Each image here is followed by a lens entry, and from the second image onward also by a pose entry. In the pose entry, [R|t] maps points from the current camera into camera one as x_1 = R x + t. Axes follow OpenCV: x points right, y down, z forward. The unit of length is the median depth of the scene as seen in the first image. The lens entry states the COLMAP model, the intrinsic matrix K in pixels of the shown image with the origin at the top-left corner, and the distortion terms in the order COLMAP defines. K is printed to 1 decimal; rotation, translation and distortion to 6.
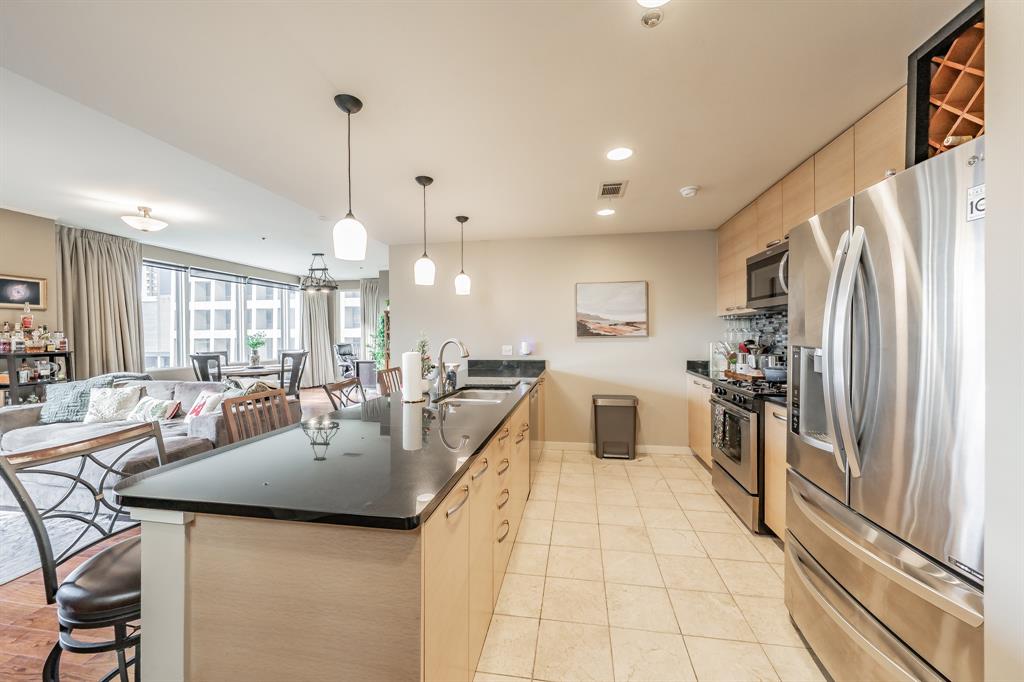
lens RADIAL K [[380.8, 0, 515.6], [0, 380.8, 337.2], [0, 0, 1]] dist [-0.001340, -0.000275]
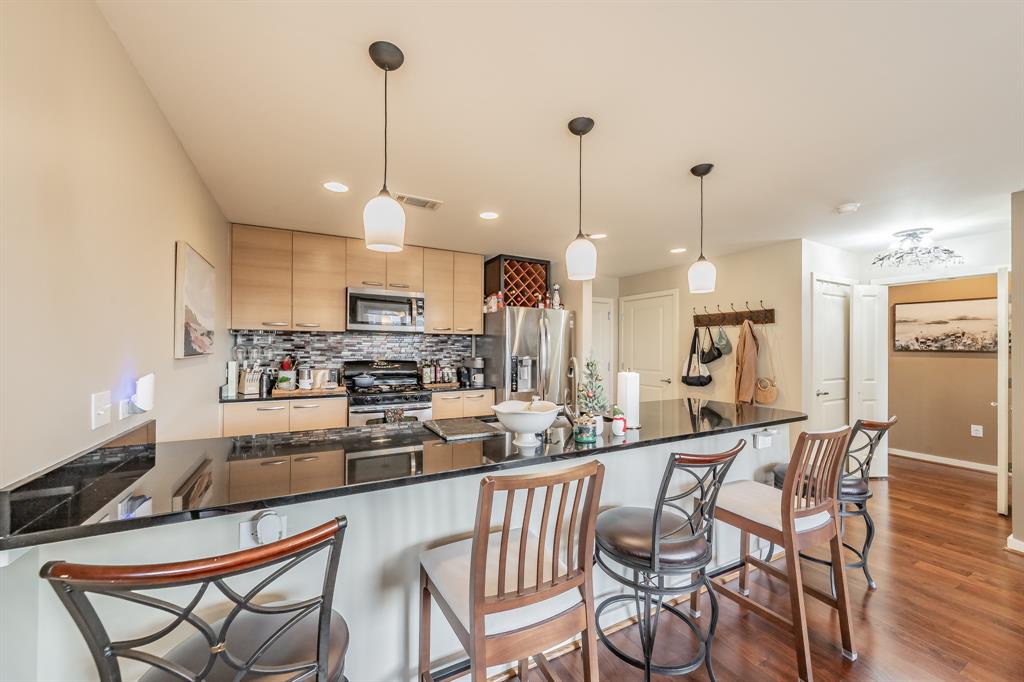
lens RADIAL K [[379.9, 0, 516.6], [0, 379.9, 347.8], [0, 0, 1]] dist [0.001564, -0.000524]
pose [[-0.605273, 0.002909, 0.796012, -0.493375], [0.003583, 0.999993, -0.000930, -0.011389], [-0.796010, 0.002289, -0.605280, 0.985947]]
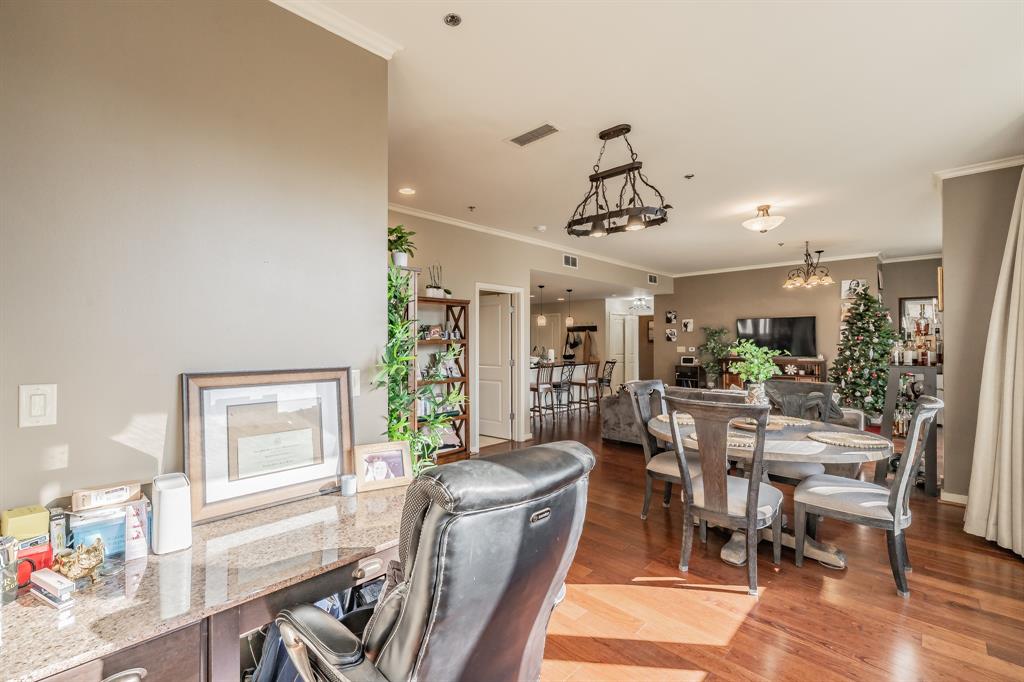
lens RADIAL K [[444.6, 0, 511.0], [0, 444.6, 342.3], [0, 0, 1]] dist [0.000447, 0.000007]
pose [[-0.825132, 0.005933, 0.564909, -1.247041], [0.011940, 0.999905, 0.006939, -0.030646], [-0.564814, 0.012471, -0.825124, 2.478573]]
